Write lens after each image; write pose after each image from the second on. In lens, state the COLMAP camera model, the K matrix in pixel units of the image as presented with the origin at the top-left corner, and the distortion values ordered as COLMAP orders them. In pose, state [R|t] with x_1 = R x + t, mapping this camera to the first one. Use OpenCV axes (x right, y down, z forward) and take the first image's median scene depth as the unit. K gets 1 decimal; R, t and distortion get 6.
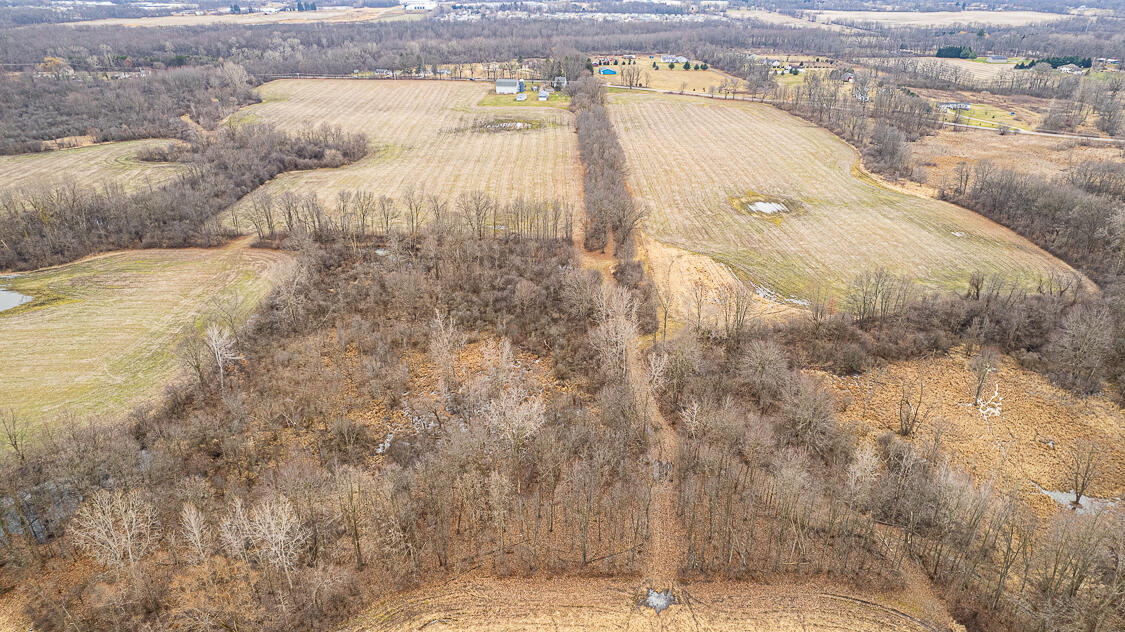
lens RADIAL K [[724.5, 0, 565.5], [0, 724.5, 315.7], [0, 0, 1]] dist [-0.079561, 0.078300]
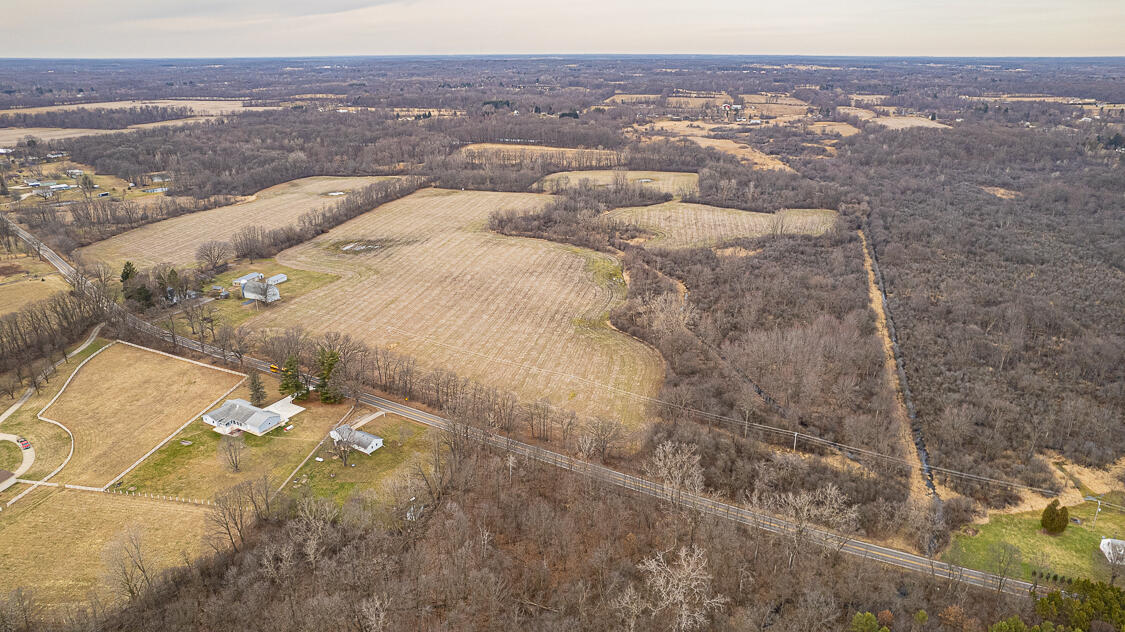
lens RADIAL K [[724.5, 0, 565.5], [0, 724.5, 315.7], [0, 0, 1]] dist [-0.079561, 0.078300]
pose [[-0.971308, -0.074511, 0.225853, -0.538326], [0.110535, 0.699419, 0.706113, -0.780348], [-0.210579, 0.710817, -0.671115, 1.460167]]
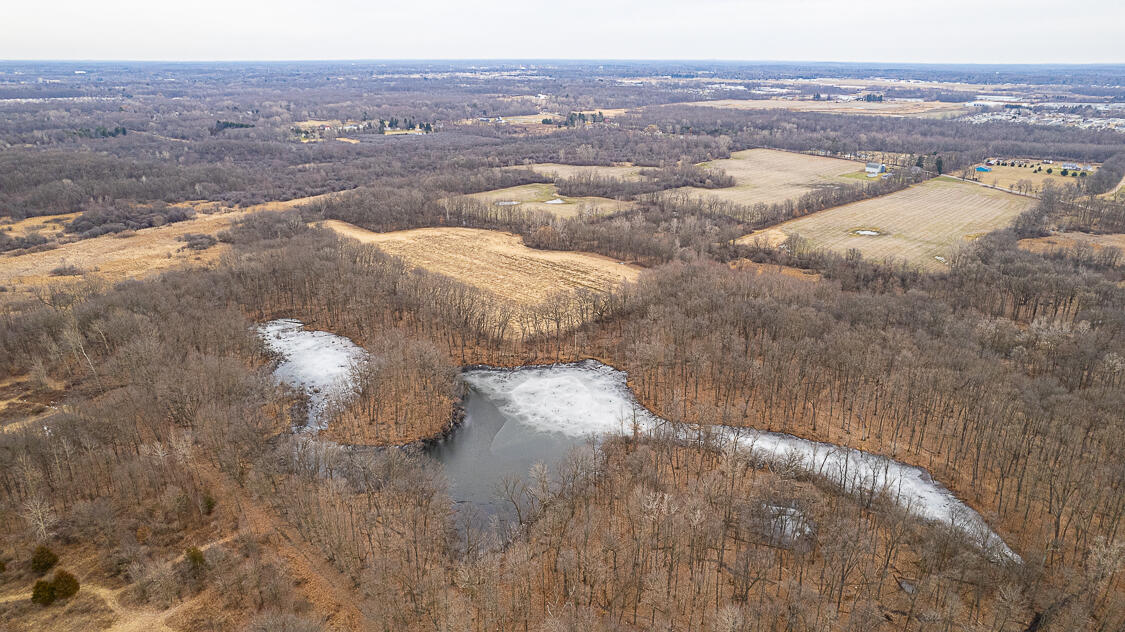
lens RADIAL K [[724.5, 0, 565.5], [0, 724.5, 315.7], [0, 0, 1]] dist [-0.079561, 0.078300]
pose [[0.689640, 0.249338, -0.679873, 0.580511], [-0.315406, 0.948546, 0.027935, 0.136882], [0.651856, 0.195171, 0.732798, -0.460703]]
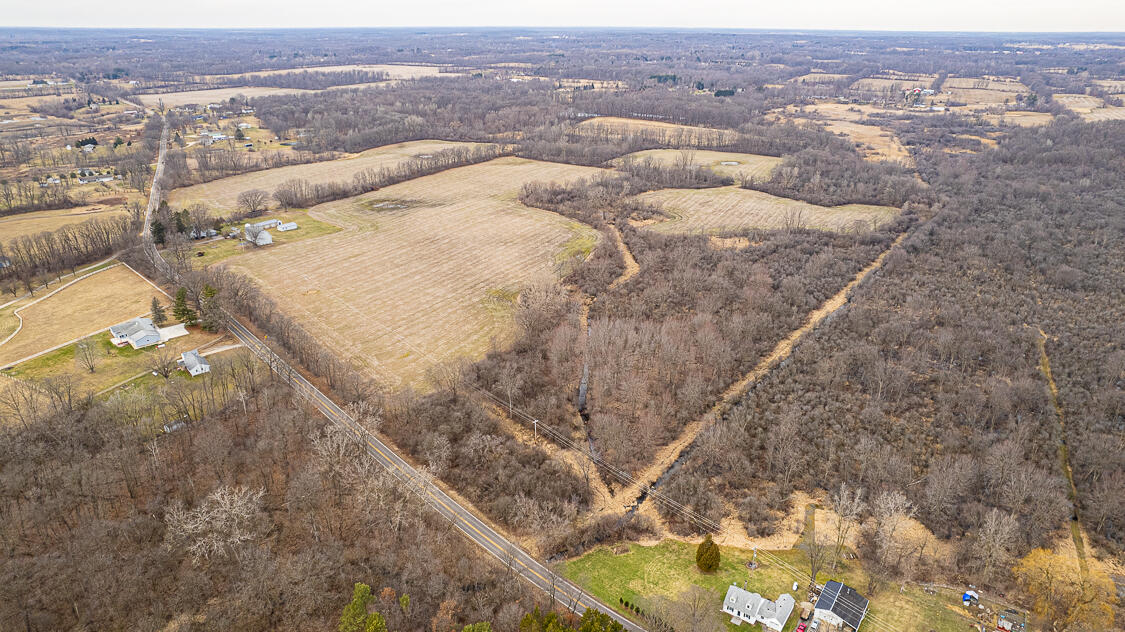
lens RADIAL K [[724.5, 0, 565.5], [0, 724.5, 315.7], [0, 0, 1]] dist [-0.079561, 0.078300]
pose [[-0.847101, -0.198126, 0.493118, -0.800411], [0.231966, 0.696994, 0.678521, -0.736900], [-0.478133, 0.689163, -0.544466, 1.369253]]
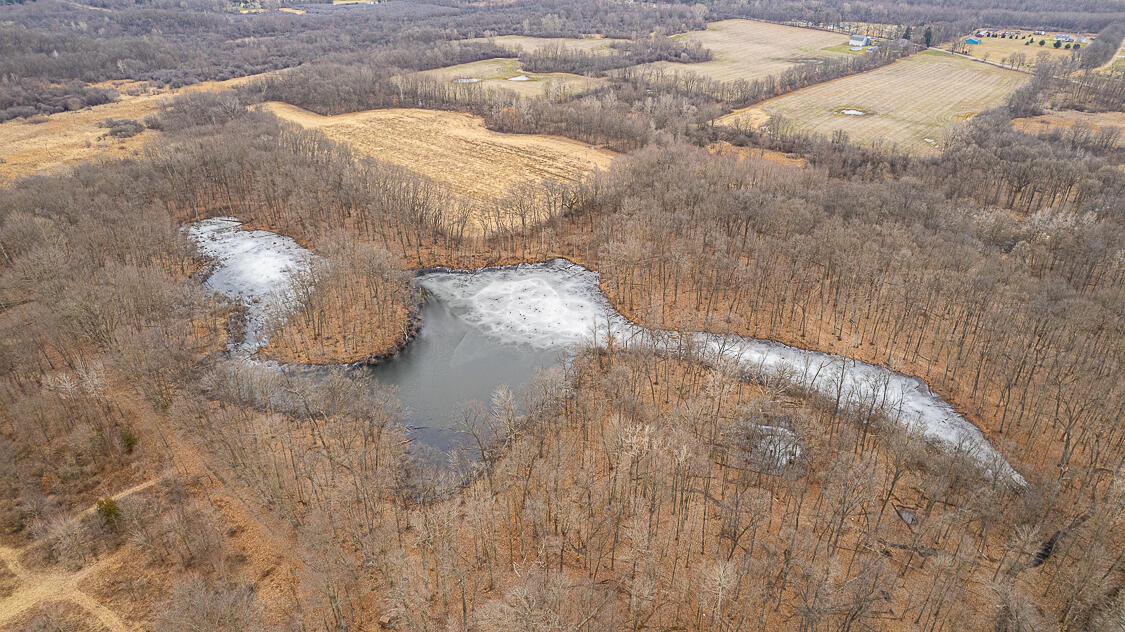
lens RADIAL K [[724.5, 0, 565.5], [0, 724.5, 315.7], [0, 0, 1]] dist [-0.079561, 0.078300]
pose [[0.721094, 0.344495, -0.601121, 0.544434], [-0.305970, 0.936774, 0.169816, 0.127942], [0.621615, 0.061472, 0.780907, -0.423740]]
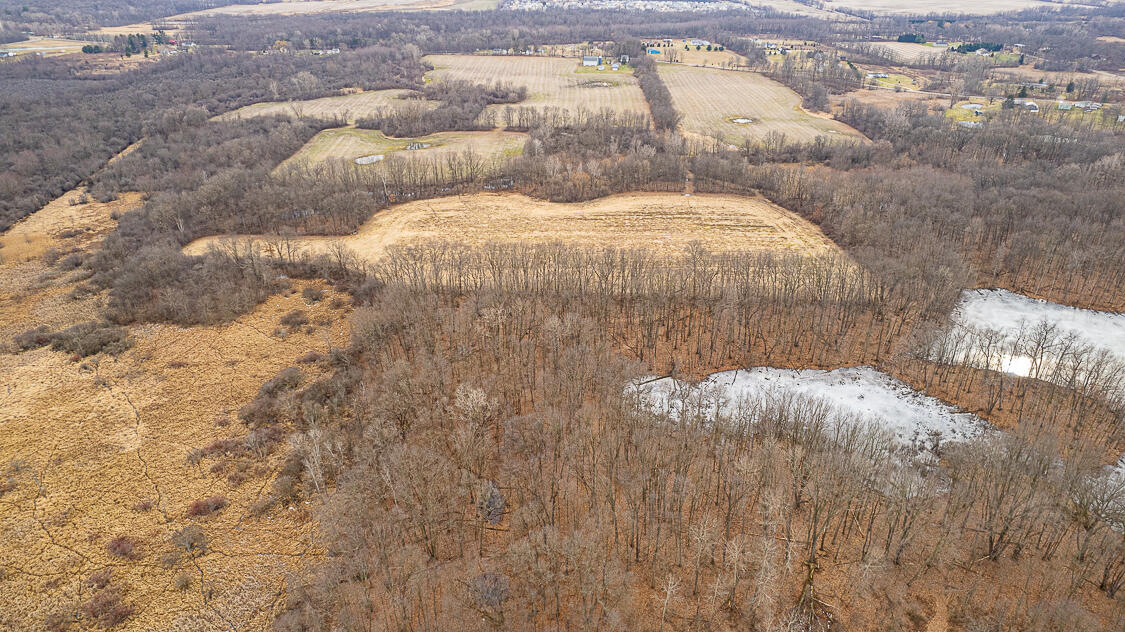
lens RADIAL K [[724.5, 0, 565.5], [0, 724.5, 315.7], [0, 0, 1]] dist [-0.079561, 0.078300]
pose [[0.999296, 0.016639, -0.033633, -0.076072], [-0.015679, 0.999468, 0.028611, 0.188951], [0.034091, -0.028064, 0.999025, -0.571239]]
